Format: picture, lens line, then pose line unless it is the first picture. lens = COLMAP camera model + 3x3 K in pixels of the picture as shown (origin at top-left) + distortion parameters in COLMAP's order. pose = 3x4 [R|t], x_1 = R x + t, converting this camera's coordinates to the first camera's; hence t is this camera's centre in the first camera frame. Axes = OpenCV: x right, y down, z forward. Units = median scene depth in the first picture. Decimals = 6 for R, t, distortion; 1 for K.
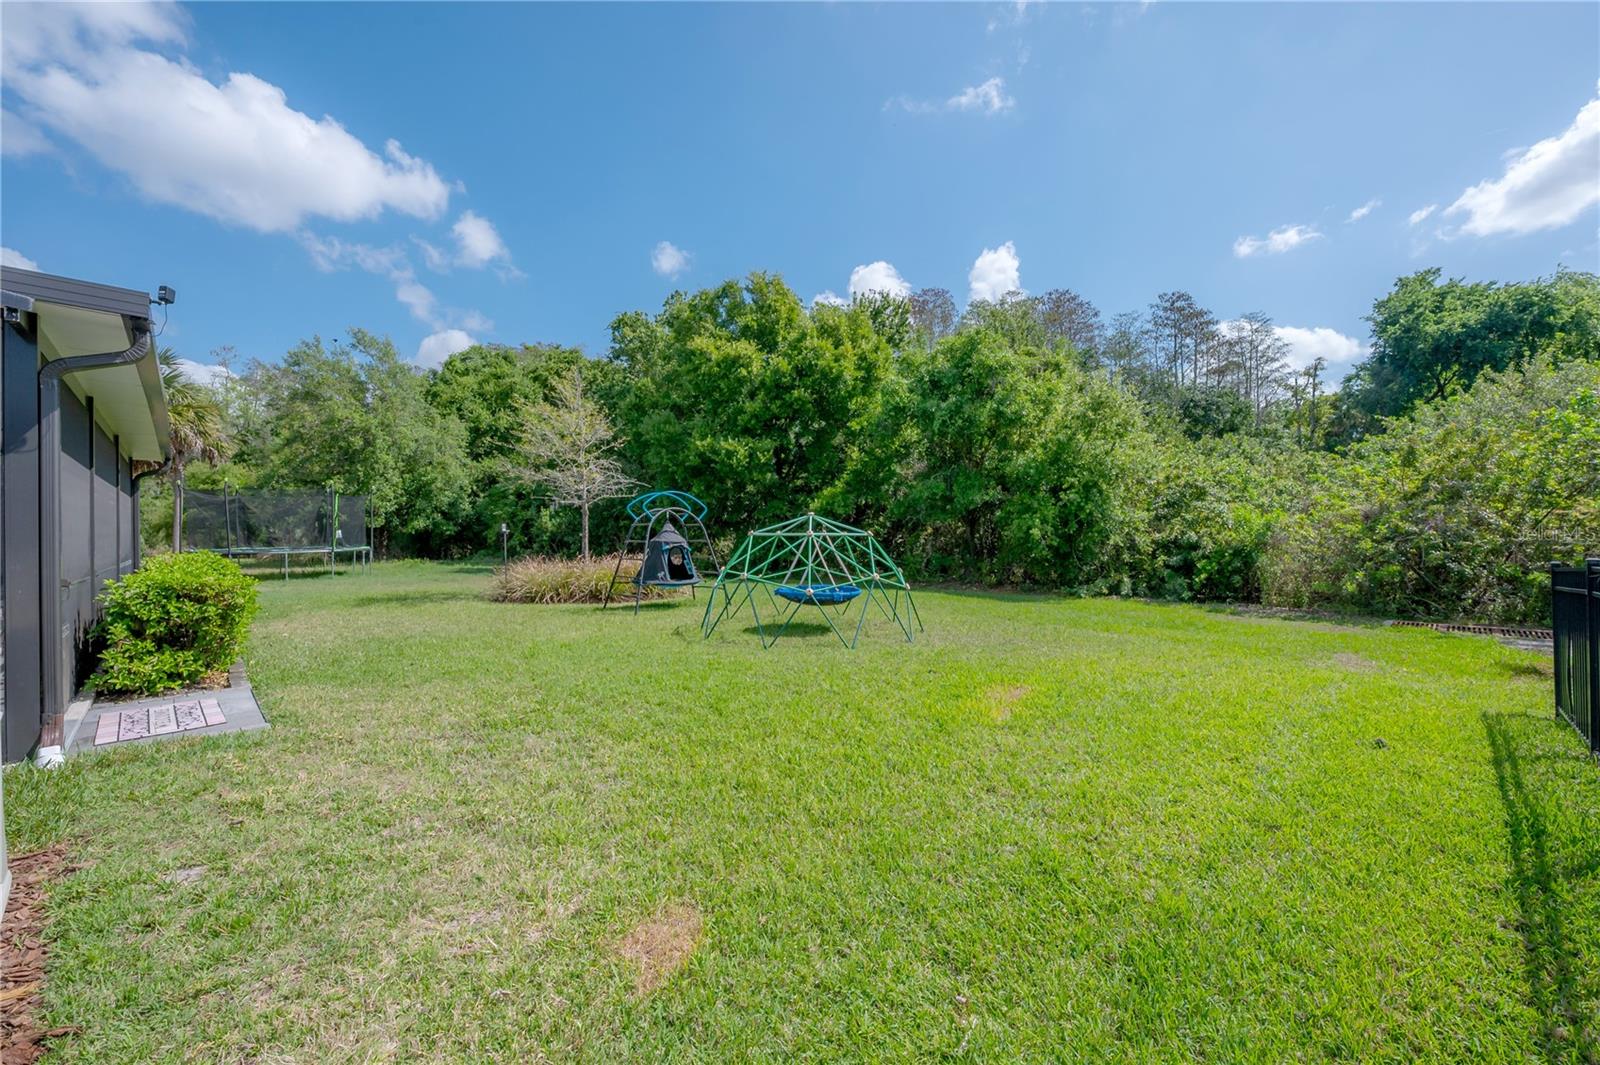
lens RADIAL K [[648.2, 0, 800.0], [0, 648.2, 532.5], [0, 0, 1]] dist [-0.000815, -0.000370]
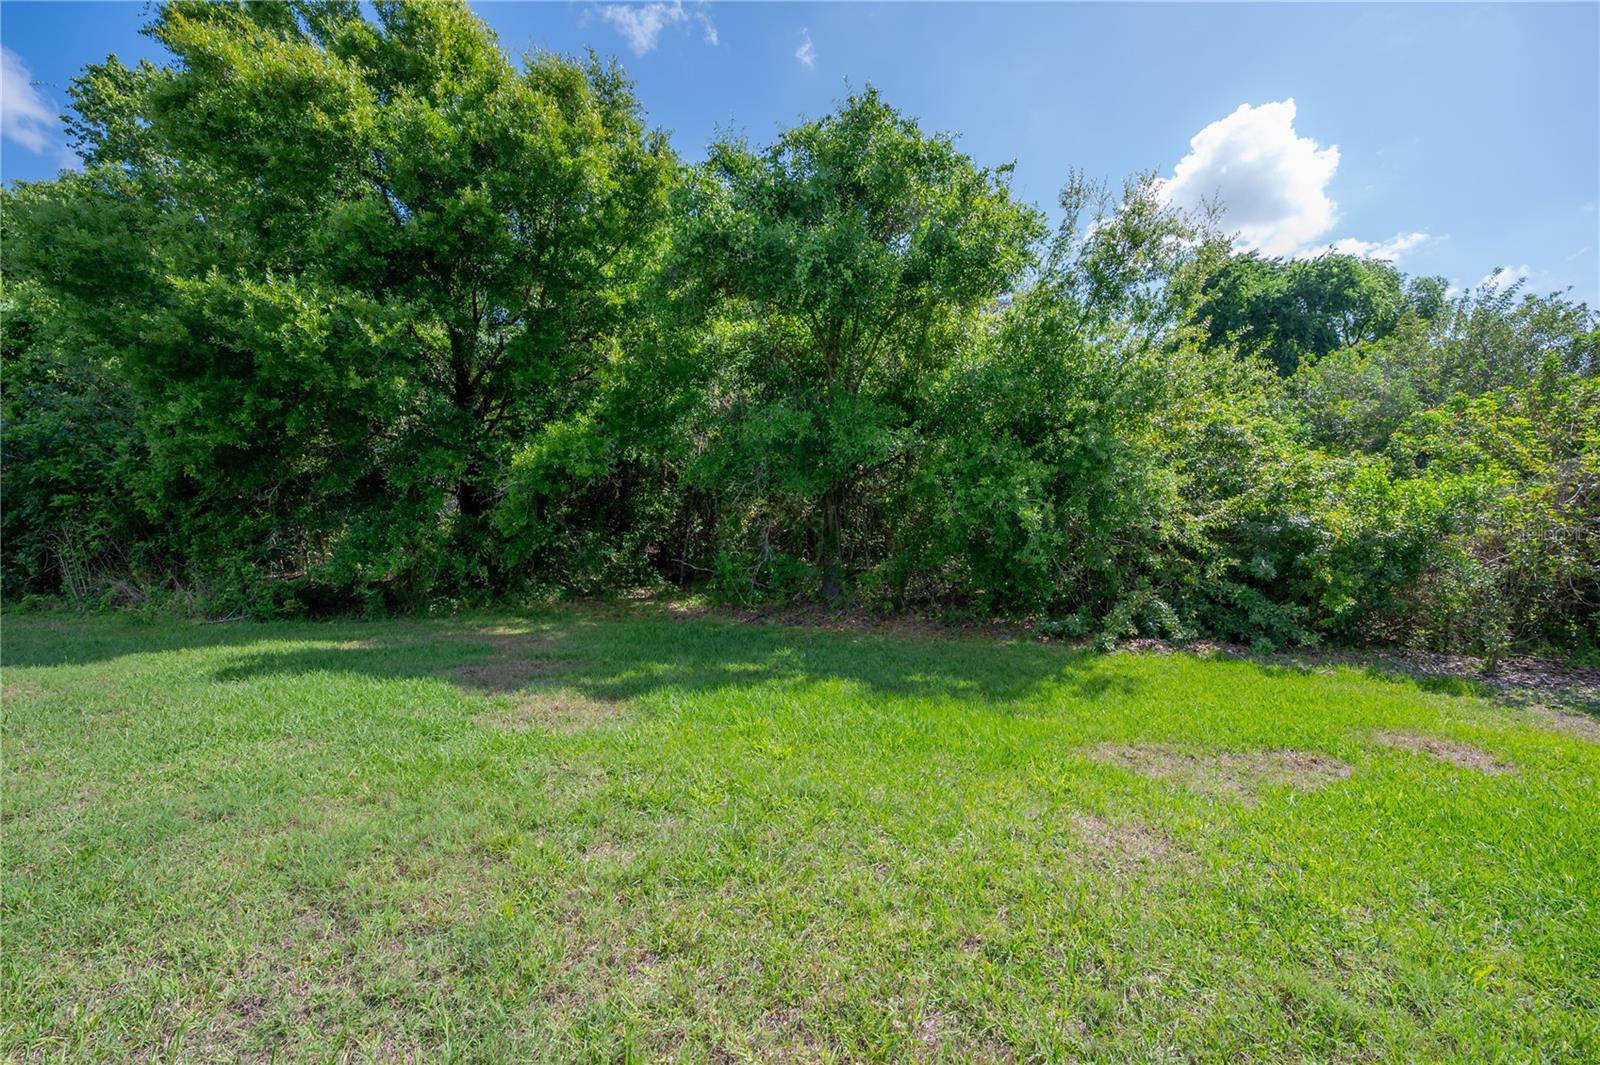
lens RADIAL K [[648.2, 0, 800.0], [0, 648.2, 532.5], [0, 0, 1]] dist [-0.000815, -0.000370]
pose [[0.938978, -0.019046, 0.343450, 0.047466], [0.008700, 0.999461, 0.031639, -0.002896], [-0.343867, -0.026720, 0.938638, 0.507268]]
